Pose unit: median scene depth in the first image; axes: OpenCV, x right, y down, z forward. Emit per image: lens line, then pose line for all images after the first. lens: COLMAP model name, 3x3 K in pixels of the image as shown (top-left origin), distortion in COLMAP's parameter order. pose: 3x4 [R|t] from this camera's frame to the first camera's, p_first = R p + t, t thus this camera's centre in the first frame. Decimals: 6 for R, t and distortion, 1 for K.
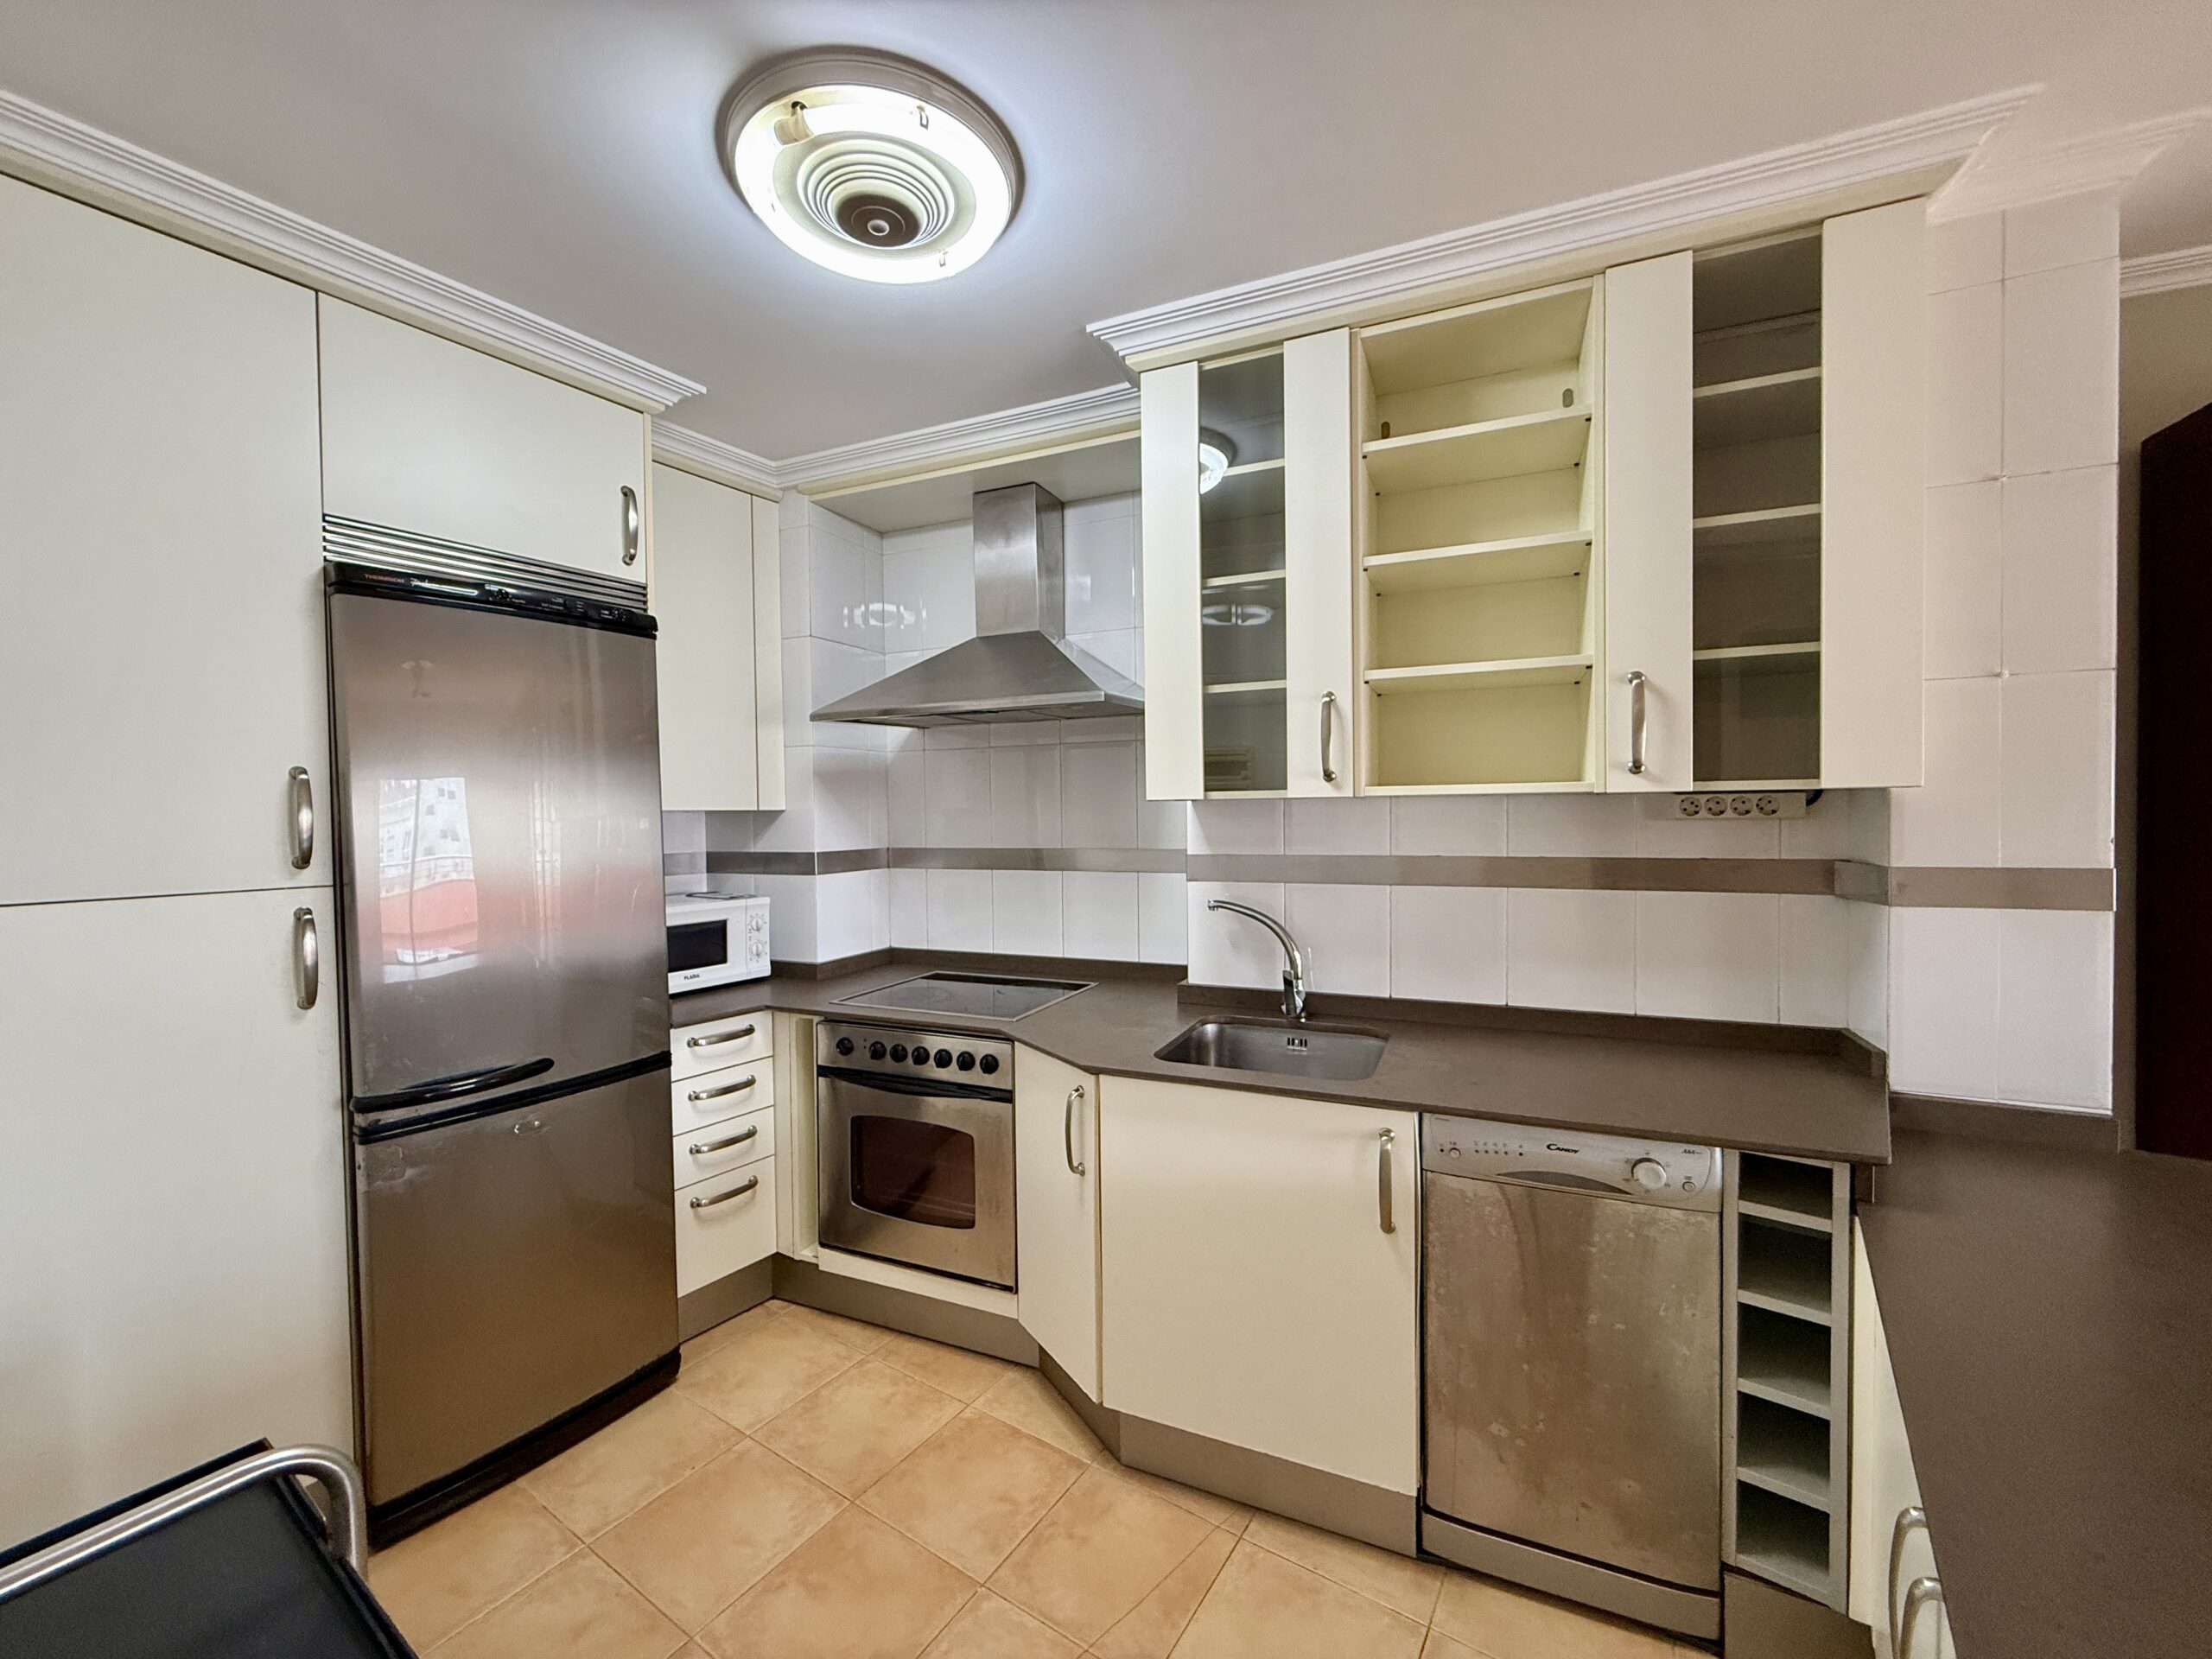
lens RADIAL K [[878.3, 0, 1101.2], [0, 878.3, 831.2], [0, 0, 1]] dist [0.000714, -0.000097]
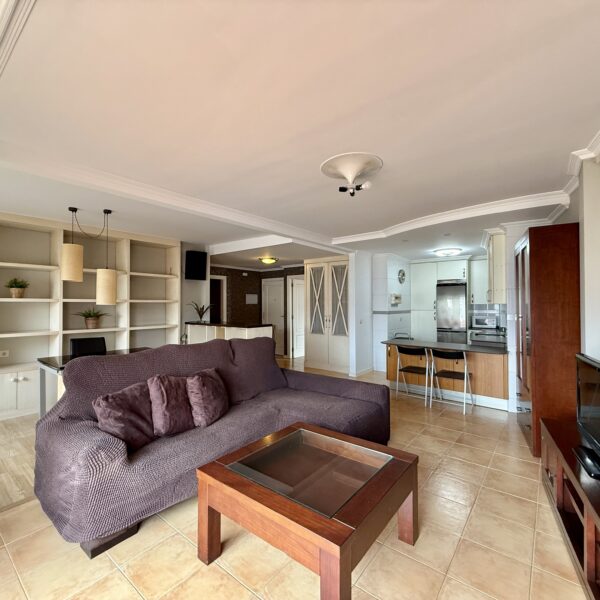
lens RADIAL K [[318.0, 0, 298.6], [0, 318.0, 300.3], [0, 0, 1]] dist [0.002397, 0.000268]
pose [[-0.086855, -0.000755, -0.996221, 3.079529], [-0.018713, 0.999825, 0.000874, -0.037386], [0.996045, 0.018718, -0.086854, -0.444230]]
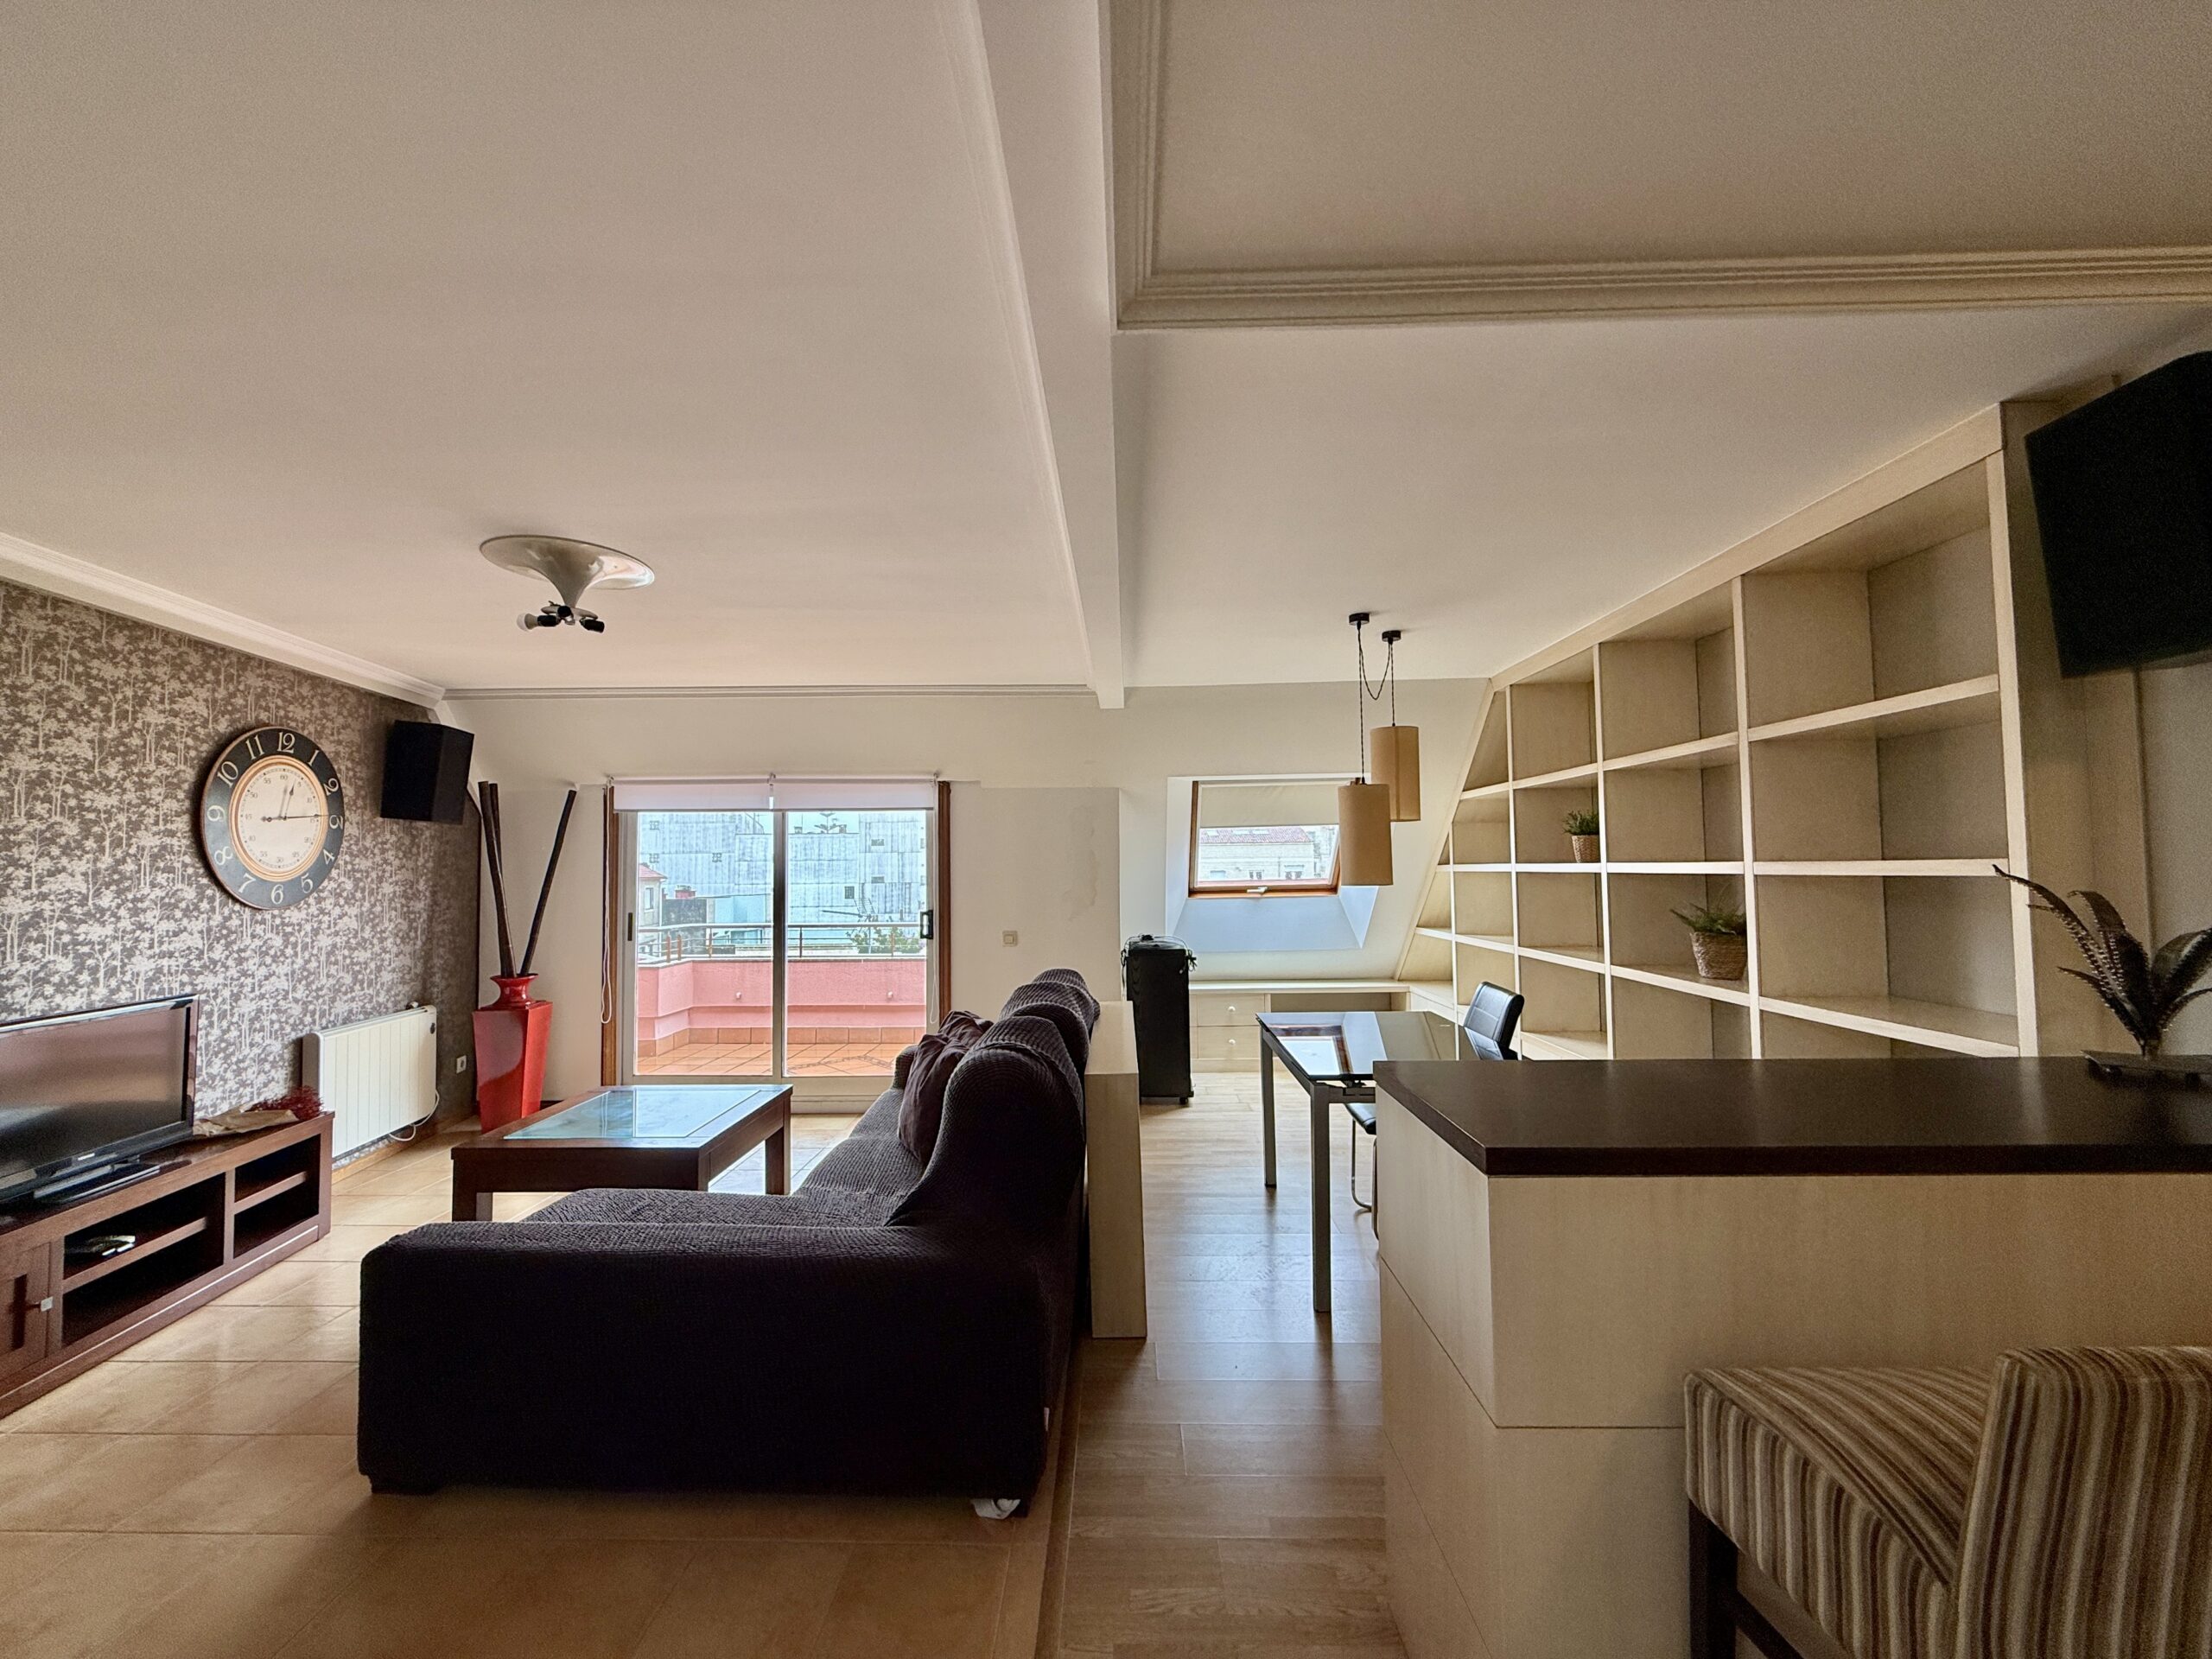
lens RADIAL K [[878.3, 0, 1101.2], [0, 878.3, 831.2], [0, 0, 1]] dist [0.000714, -0.000097]
pose [[-0.529183, 0.055845, 0.846668, 0.030572], [0.037582, 0.998395, -0.042363, -0.045274], [-0.847675, 0.009402, -0.530433, -0.321588]]
